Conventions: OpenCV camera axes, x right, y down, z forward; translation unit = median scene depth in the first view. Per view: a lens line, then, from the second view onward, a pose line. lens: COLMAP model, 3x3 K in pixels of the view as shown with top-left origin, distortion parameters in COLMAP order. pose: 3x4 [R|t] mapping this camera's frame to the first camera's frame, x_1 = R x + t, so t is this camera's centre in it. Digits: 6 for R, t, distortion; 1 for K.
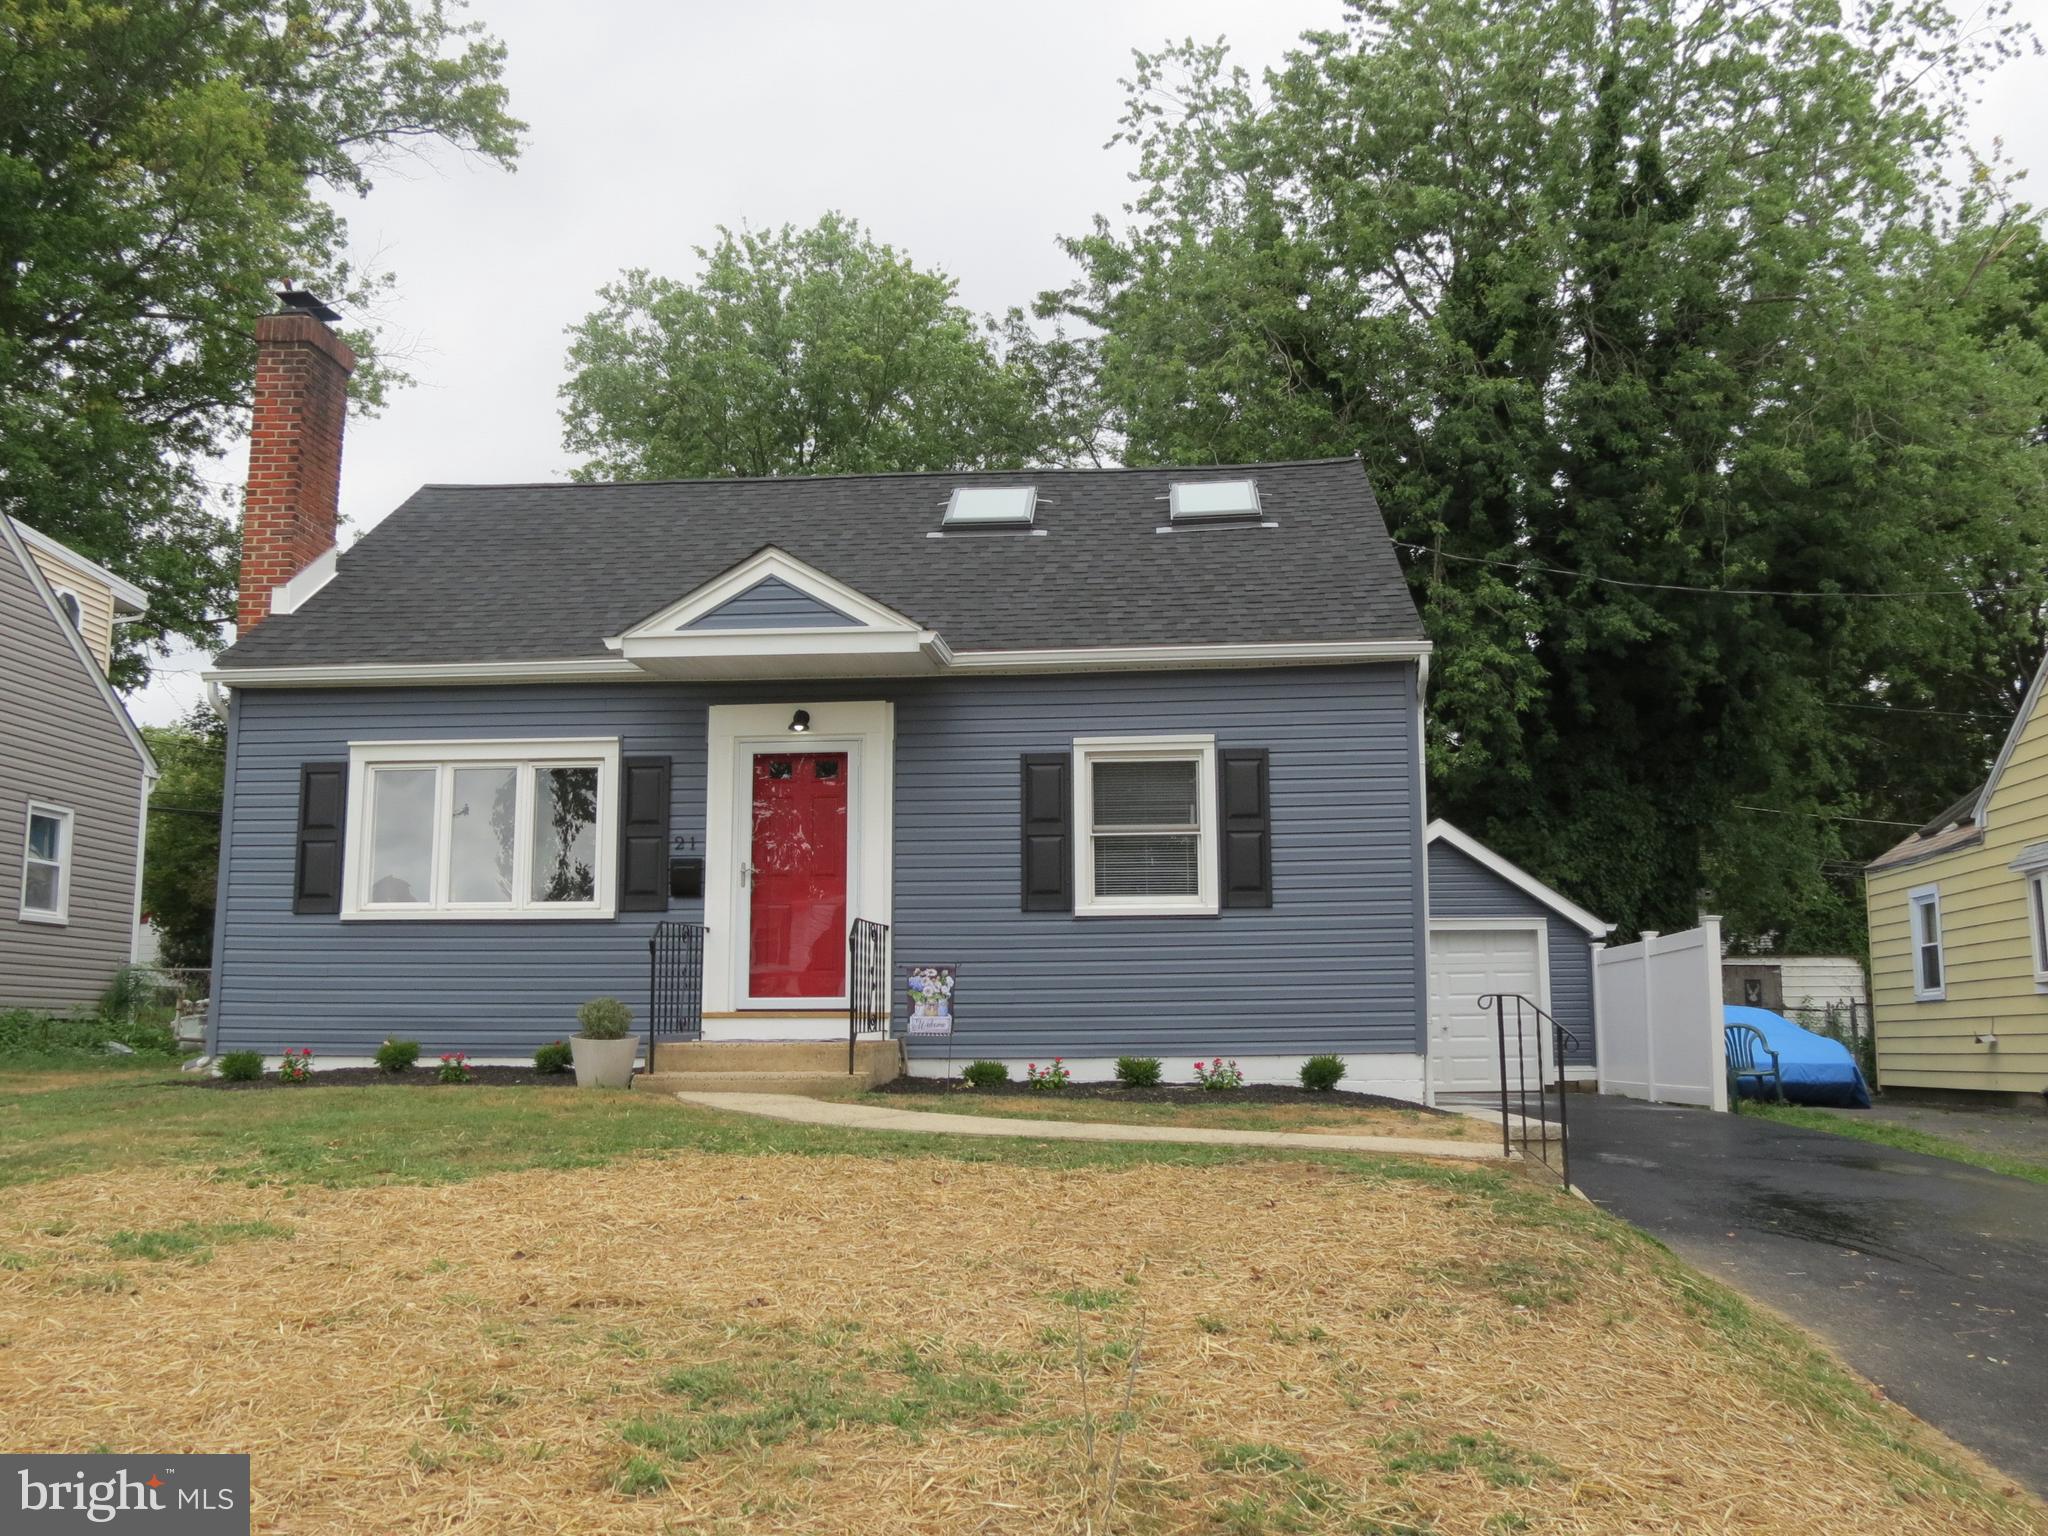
lens RADIAL K [[1864.9, 0, 1024.0], [0, 1864.9, 768.0], [0, 0, 1]] dist [0.043194, -0.006667]
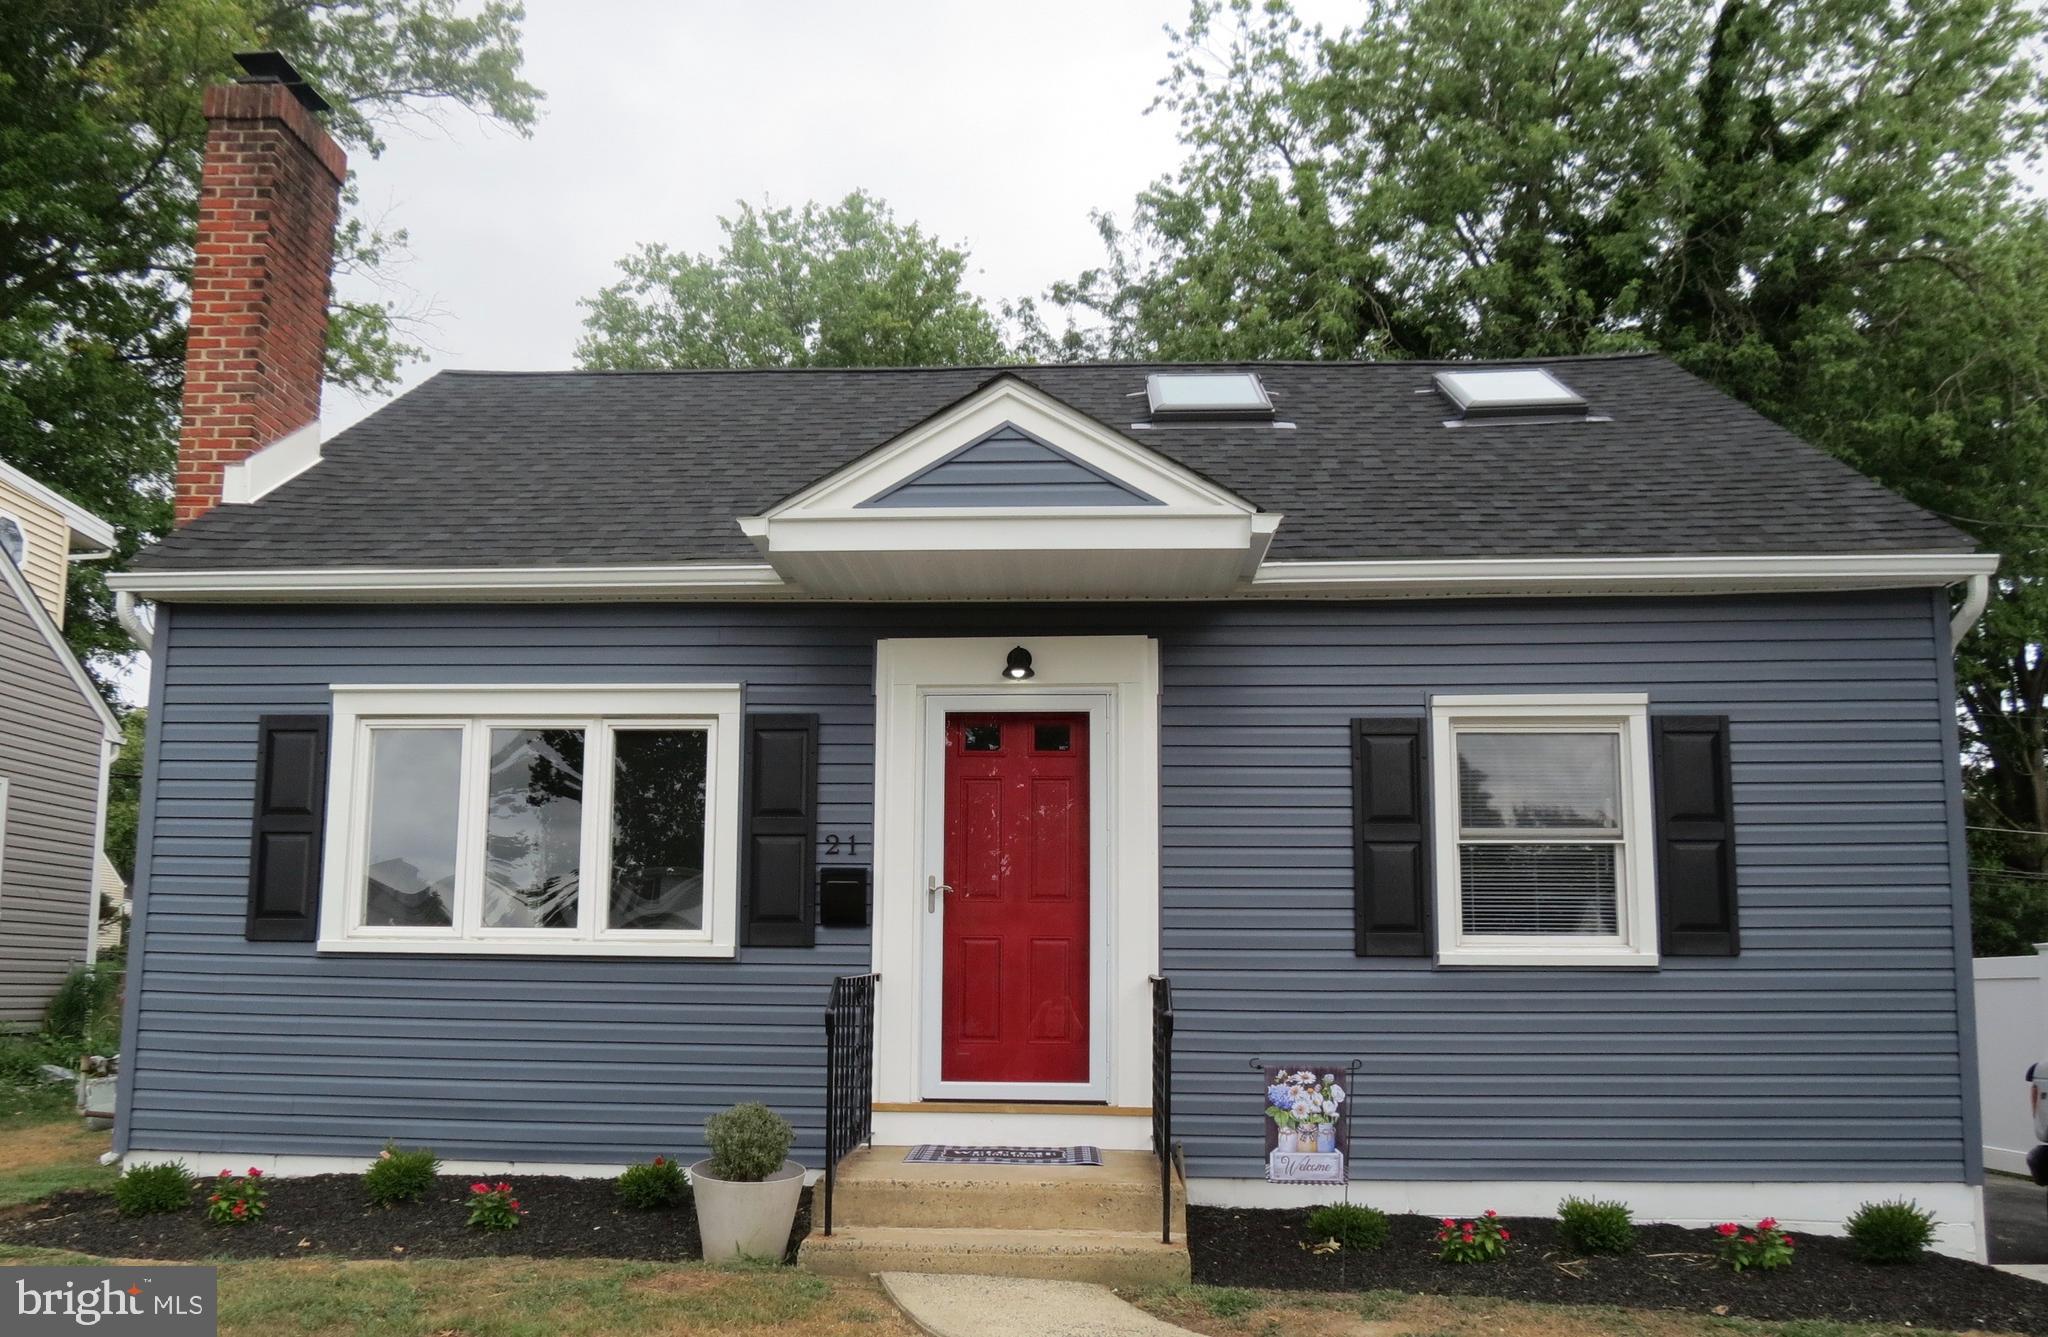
lens RADIAL K [[1658.8, 0, 1020.9], [0, 1658.8, 805.8], [0, 0, 1]] dist [0.040607, 0.000521]
pose [[0.999472, 0.015243, 0.028700, -0.128525], [-0.016110, 0.999412, 0.030255, 0.007021], [-0.028222, -0.030701, 0.999130, 0.389554]]
